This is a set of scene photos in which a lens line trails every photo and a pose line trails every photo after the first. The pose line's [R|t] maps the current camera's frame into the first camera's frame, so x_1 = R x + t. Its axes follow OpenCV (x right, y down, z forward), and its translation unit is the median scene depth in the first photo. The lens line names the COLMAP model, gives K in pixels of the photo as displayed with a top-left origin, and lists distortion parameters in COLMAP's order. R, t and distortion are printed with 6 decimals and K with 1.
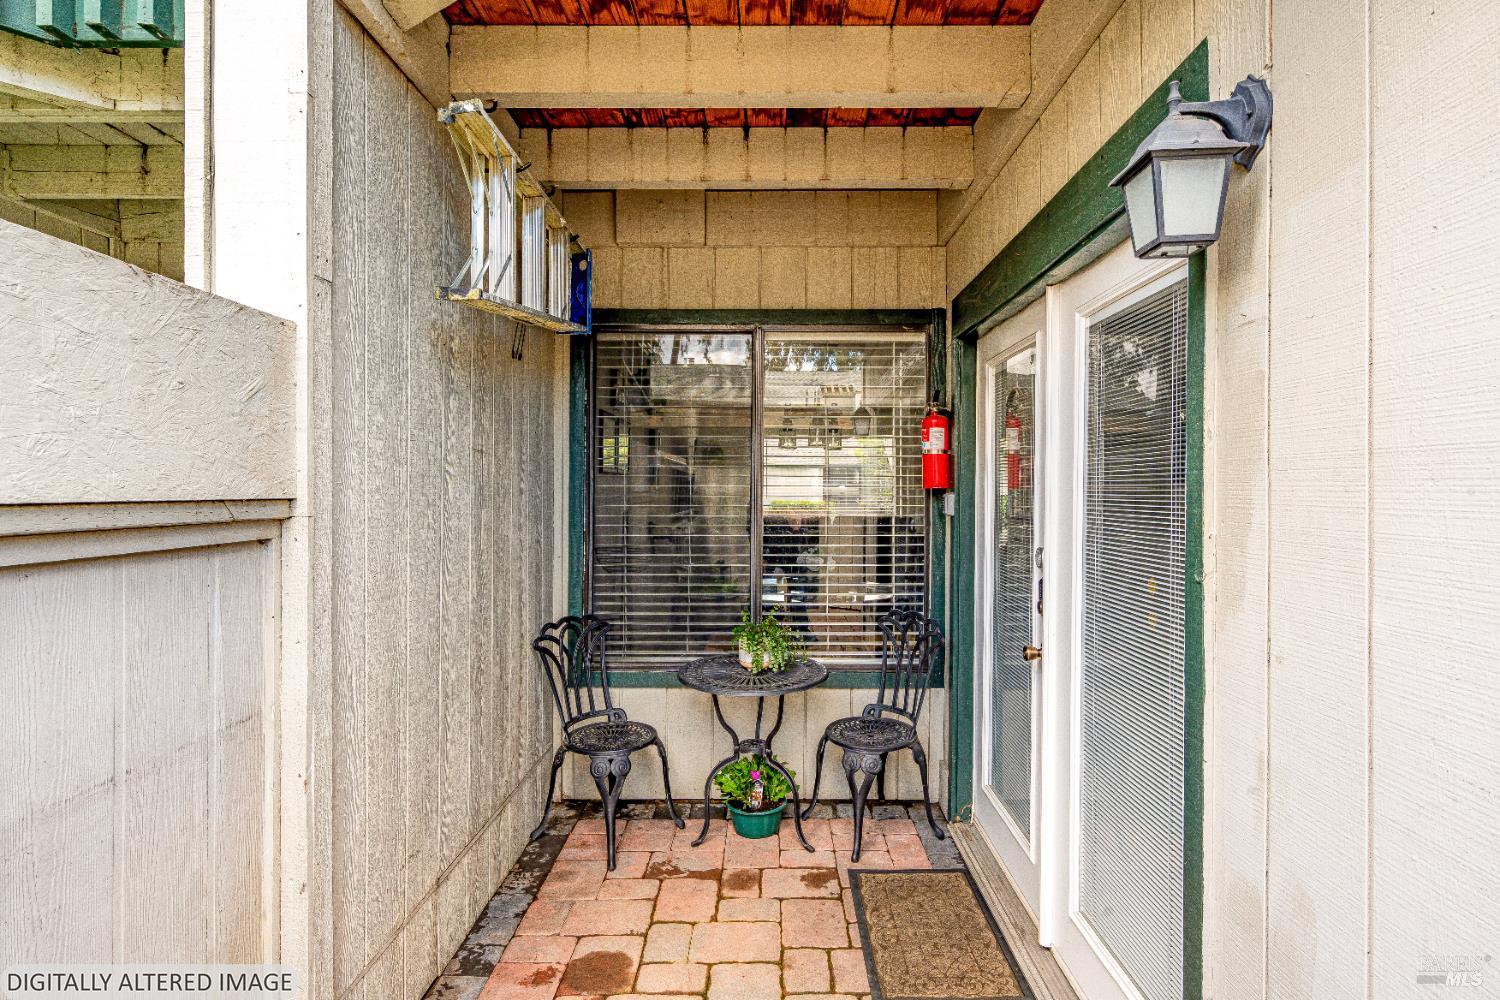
lens RADIAL K [[785.9, 0, 753.3], [0, 785.9, 491.6], [0, 0, 1]] dist [-0.001000, -0.002011]
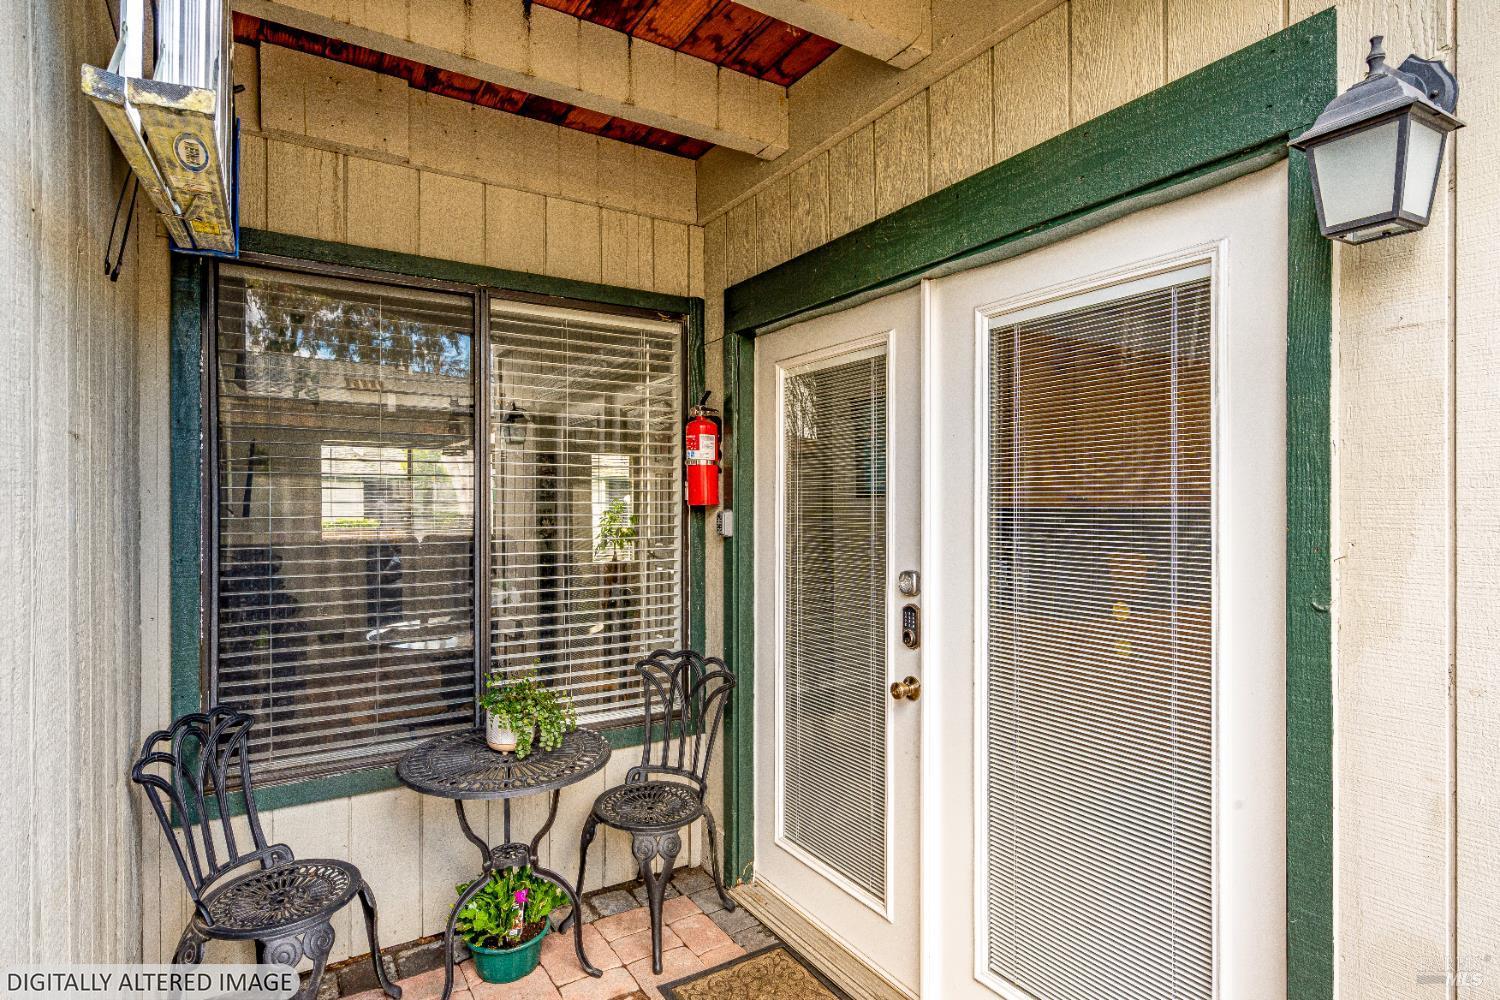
lens RADIAL K [[785.9, 0, 749.8], [0, 785.9, 511.2], [0, 0, 1]] dist [-0.001000, -0.002011]
pose [[0.840674, -0.005620, 0.541513, -0.200034], [0.002684, 0.999977, 0.006210, -0.002477], [-0.541535, -0.003767, 0.840670, 0.252979]]
